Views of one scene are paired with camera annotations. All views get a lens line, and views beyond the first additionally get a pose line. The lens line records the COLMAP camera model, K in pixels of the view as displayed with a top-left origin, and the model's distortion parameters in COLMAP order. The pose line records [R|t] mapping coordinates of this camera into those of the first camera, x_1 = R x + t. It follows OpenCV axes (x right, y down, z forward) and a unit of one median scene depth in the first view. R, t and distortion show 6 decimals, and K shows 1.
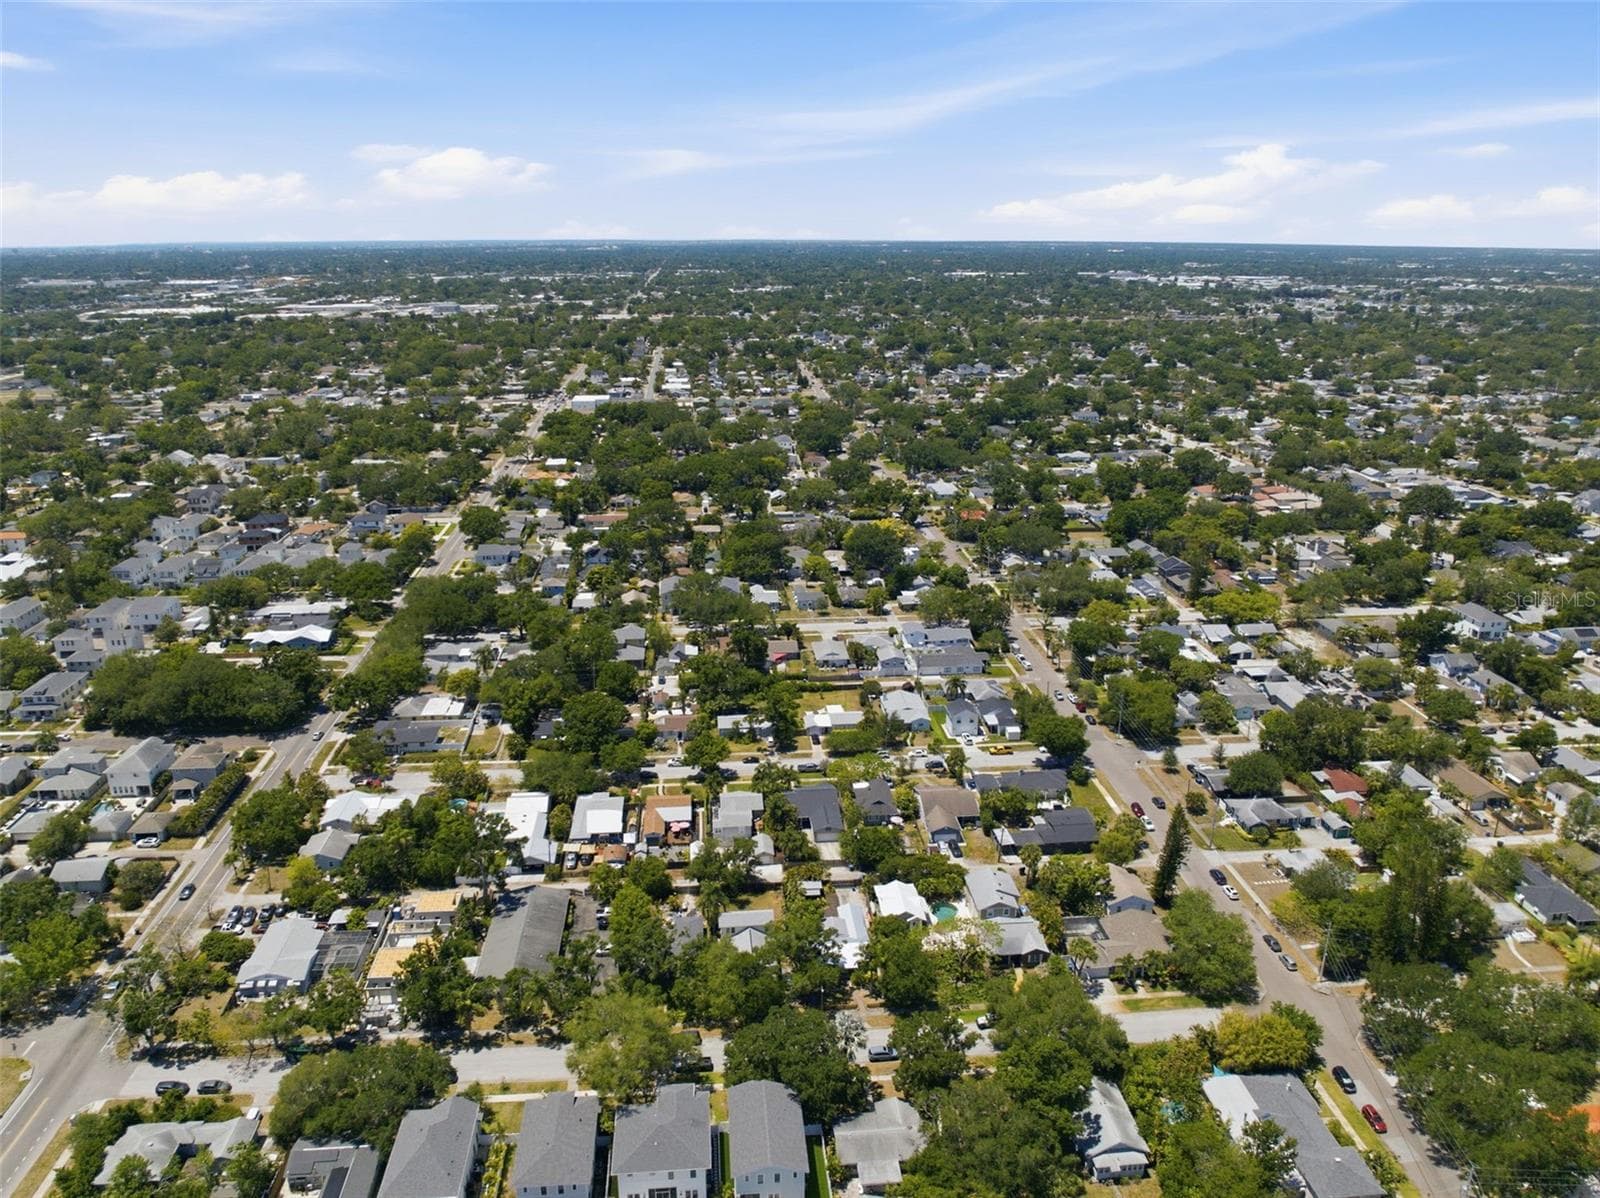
lens RADIAL K [[1129.1, 0, 803.5], [0, 1129.1, 592.0], [0, 0, 1]] dist [-0.045482, 0.014705]
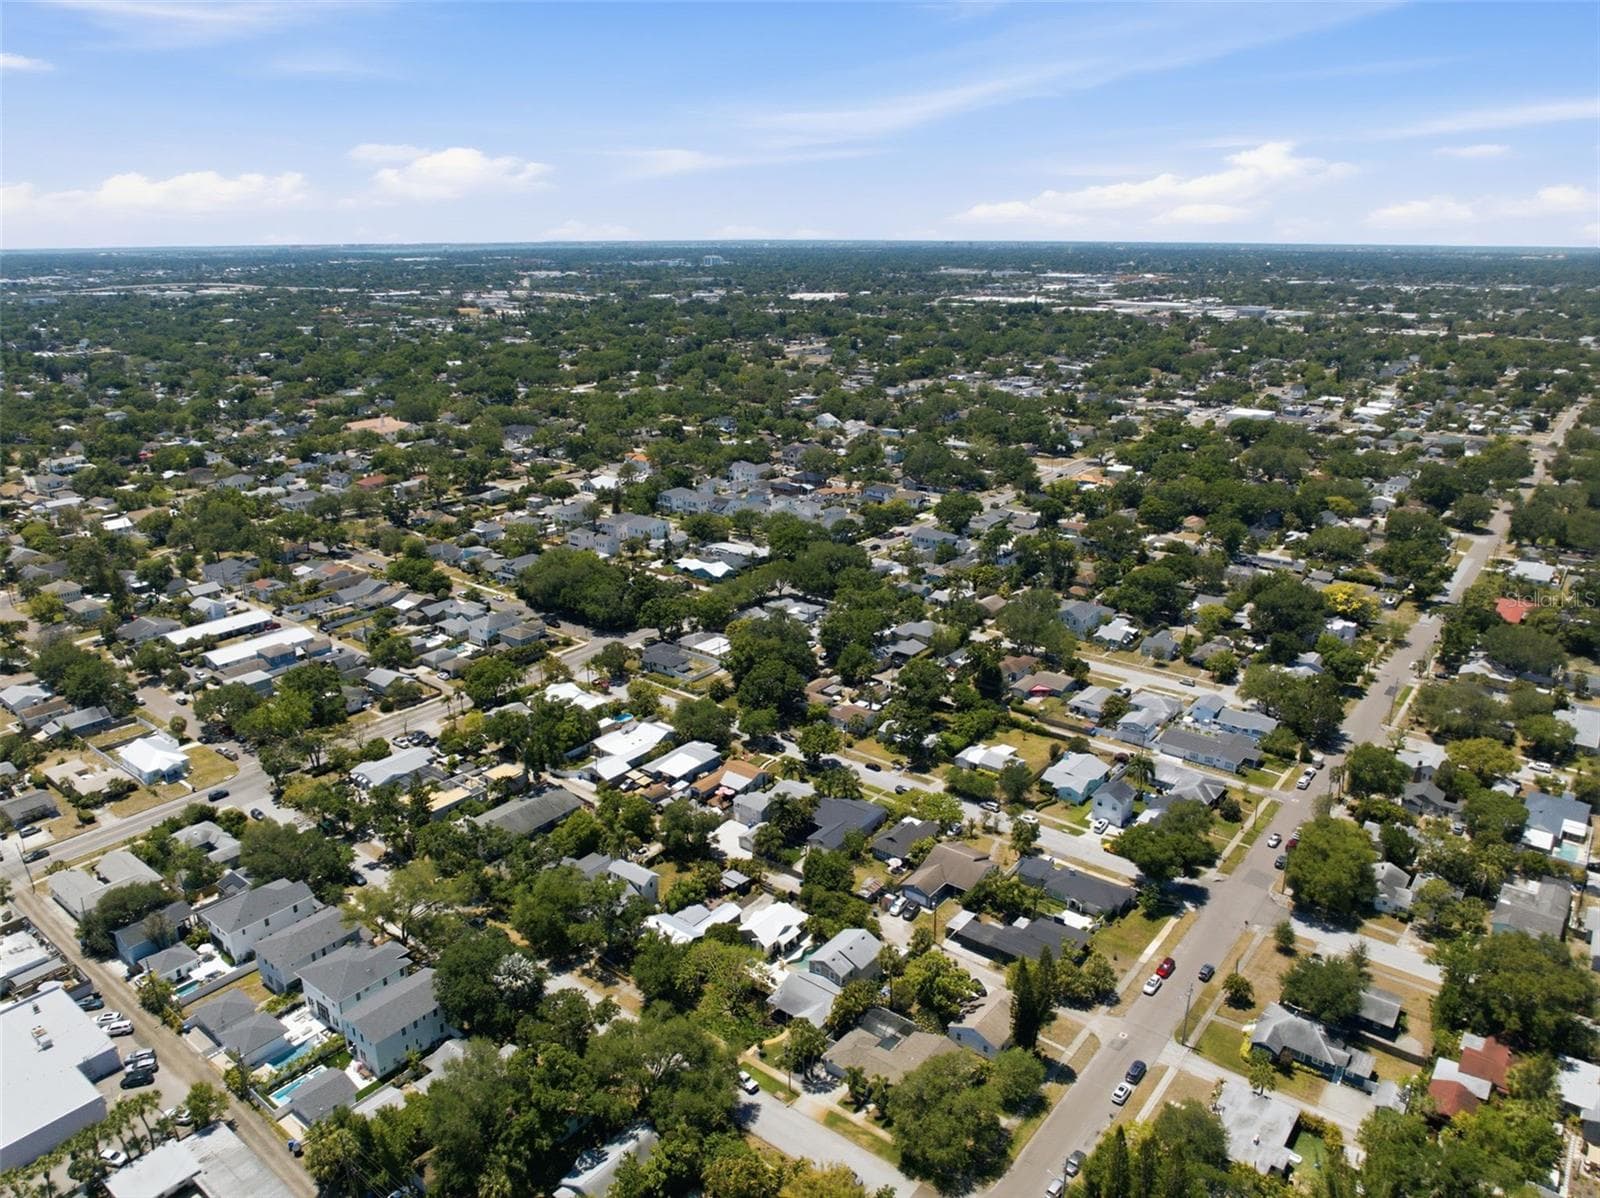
lens RADIAL K [[1129.1, 0, 810.7], [0, 1129.1, 606.6], [0, 0, 1]] dist [-0.045482, 0.014705]
pose [[0.736265, 0.218653, -0.640394, 0.515267], [-0.211543, 0.973298, 0.089105, -0.064438], [0.642778, 0.069866, 0.762860, 0.196794]]
